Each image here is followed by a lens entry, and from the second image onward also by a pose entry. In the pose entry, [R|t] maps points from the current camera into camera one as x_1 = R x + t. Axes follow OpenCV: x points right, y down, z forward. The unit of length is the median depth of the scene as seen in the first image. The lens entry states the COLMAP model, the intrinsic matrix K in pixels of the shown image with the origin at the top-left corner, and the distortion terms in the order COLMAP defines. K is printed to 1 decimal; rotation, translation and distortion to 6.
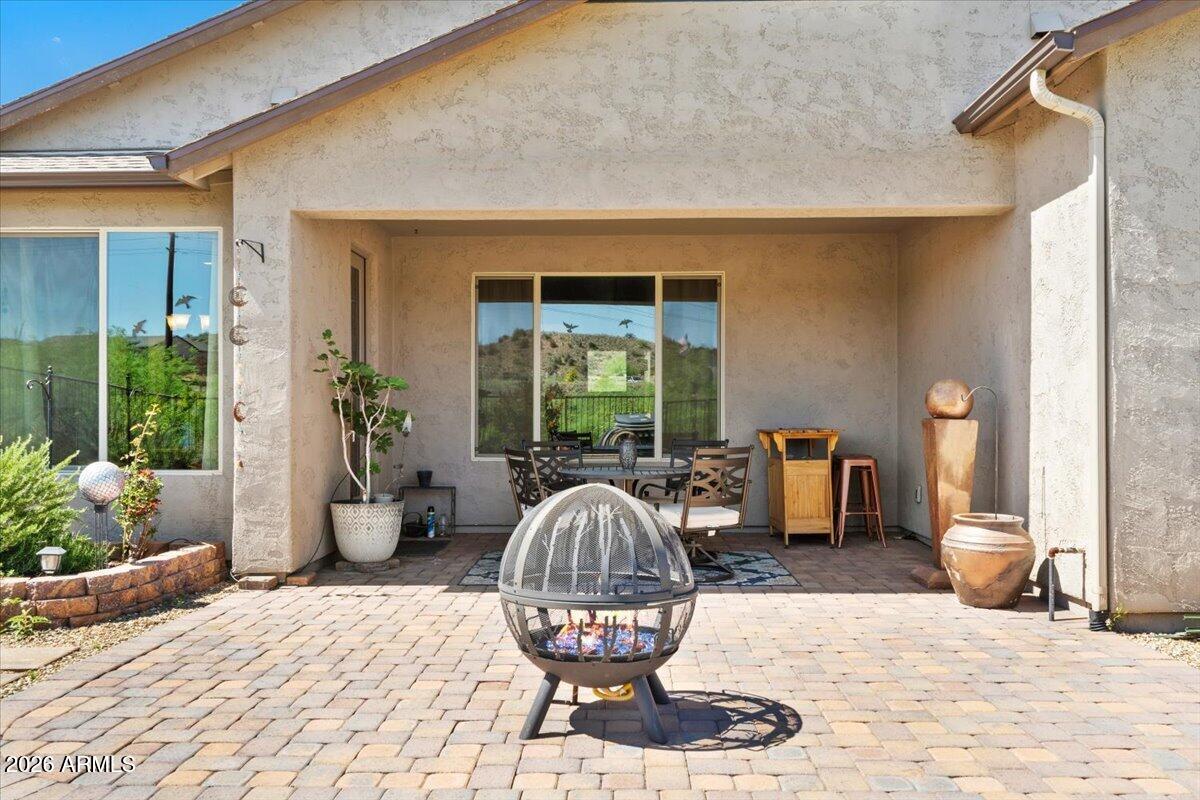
lens RADIAL K [[1011.6, 0, 598.2], [0, 1011.6, 402.1], [0, 0, 1]] dist [0.020452, 0.000373]
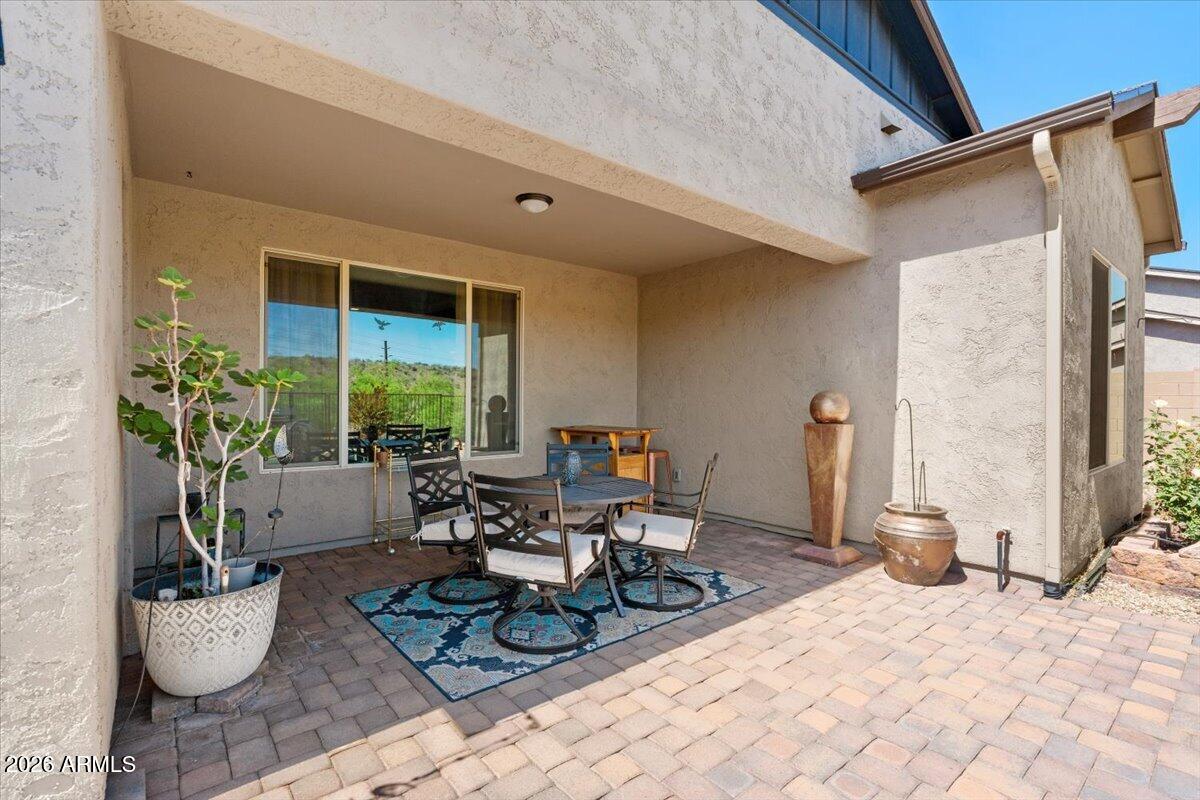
lens RADIAL K [[547.9, 0, 604.5], [0, 547.9, 403.6], [0, 0, 1]] dist [-0.002316, 0.002340]
pose [[0.758893, 0.002479, 0.651211, -0.293748], [-0.011501, 0.999888, 0.009596, -0.010258], [-0.651114, -0.014772, 0.758836, 0.689327]]
